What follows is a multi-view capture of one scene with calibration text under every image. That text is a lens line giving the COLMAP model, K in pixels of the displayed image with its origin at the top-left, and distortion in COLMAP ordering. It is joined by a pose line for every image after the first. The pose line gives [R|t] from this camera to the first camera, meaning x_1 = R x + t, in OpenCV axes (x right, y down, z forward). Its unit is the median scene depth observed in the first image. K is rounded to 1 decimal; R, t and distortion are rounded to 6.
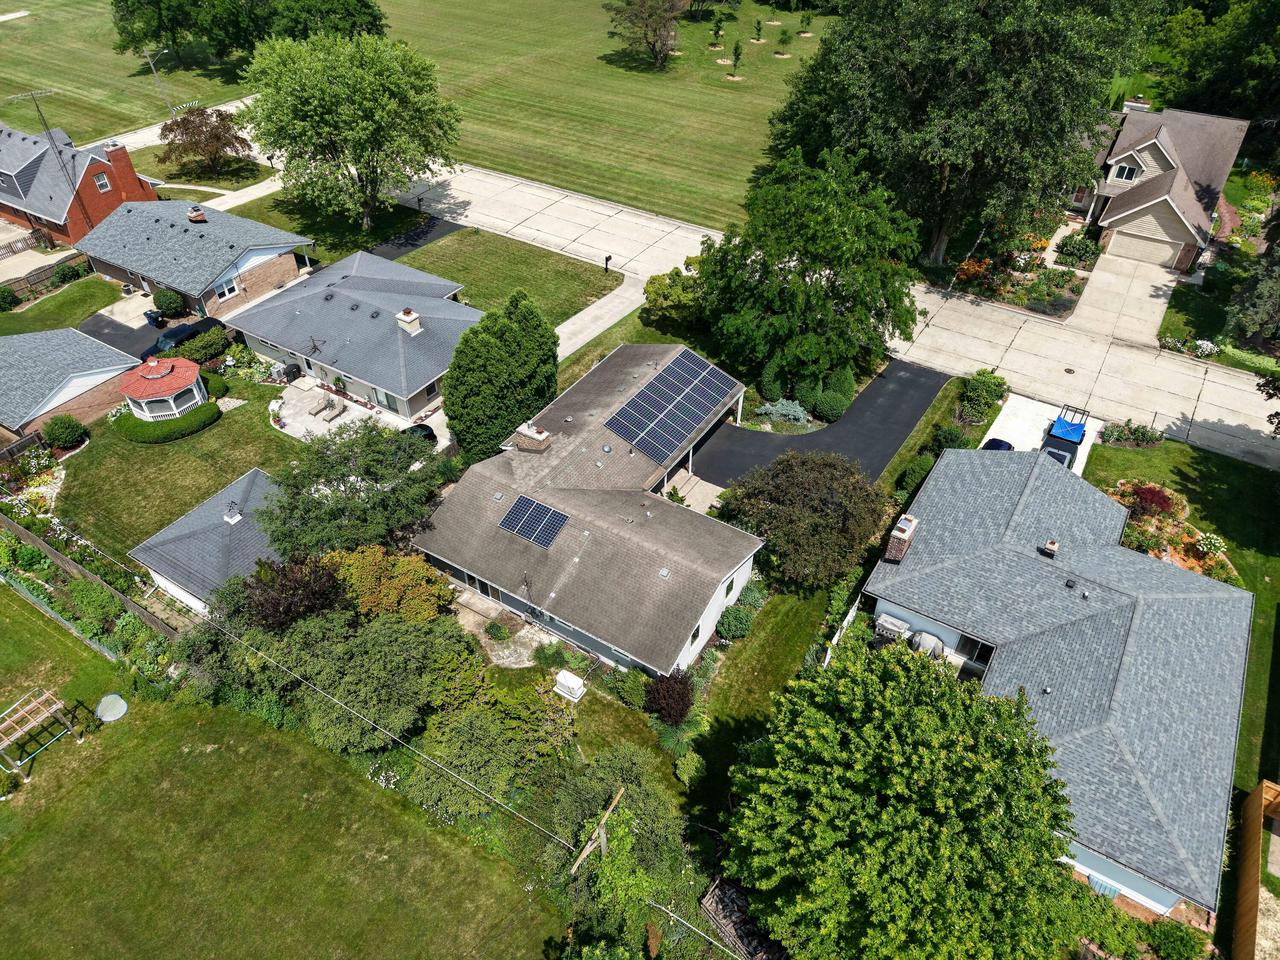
lens RADIAL K [[857.8, 0, 640.0], [0, 857.8, 480.0], [0, 0, 1]] dist [0.018167, -0.009956]
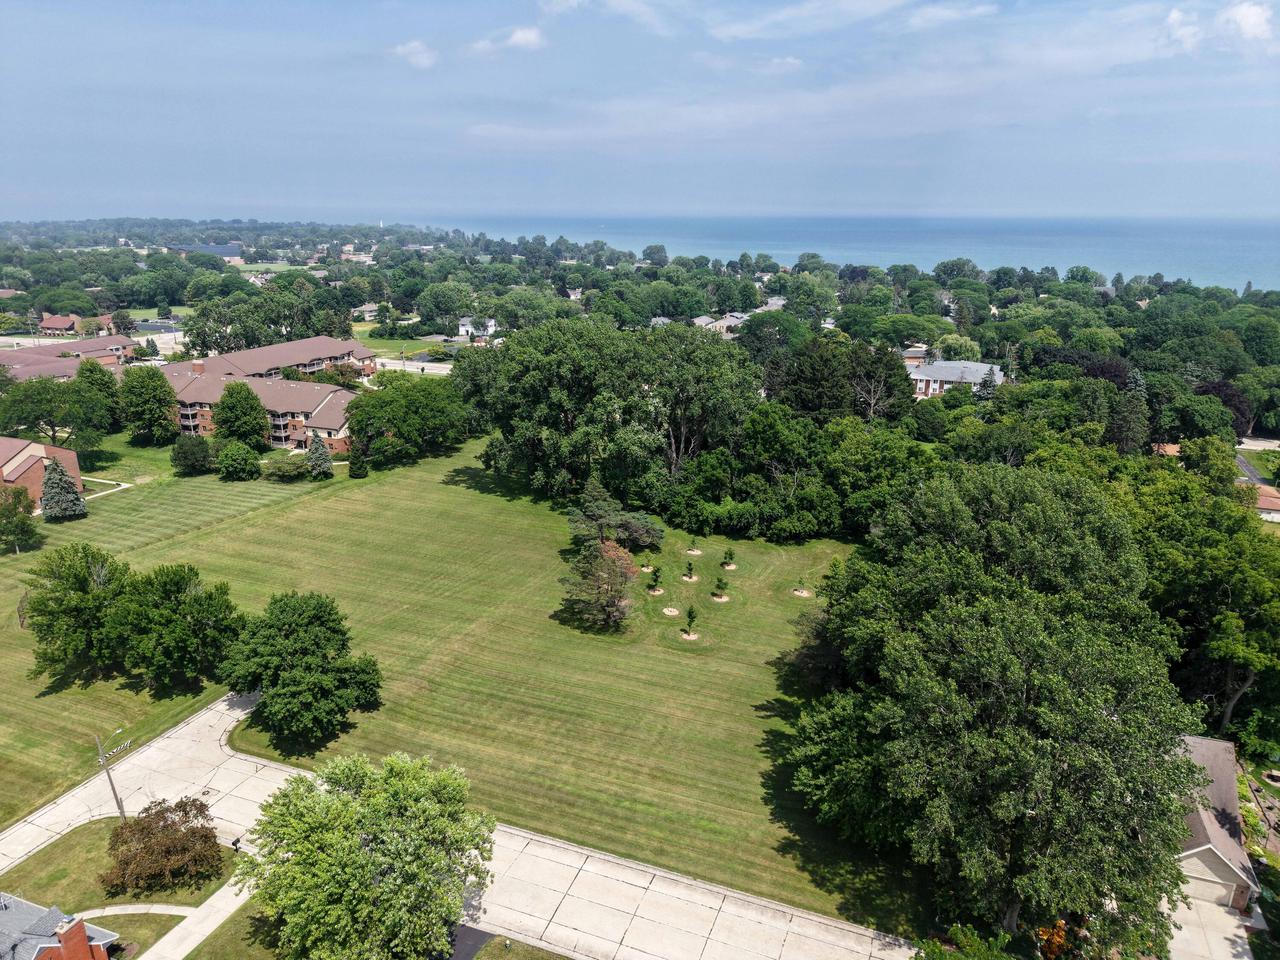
lens RADIAL K [[857.8, 0, 640.0], [0, 857.8, 480.0], [0, 0, 1]] dist [0.018167, -0.009956]
pose [[0.980393, -0.054994, 0.189224, -0.165858], [0.125452, 0.914711, -0.384144, -0.308985], [-0.151959, 0.400350, 0.903675, 0.001603]]
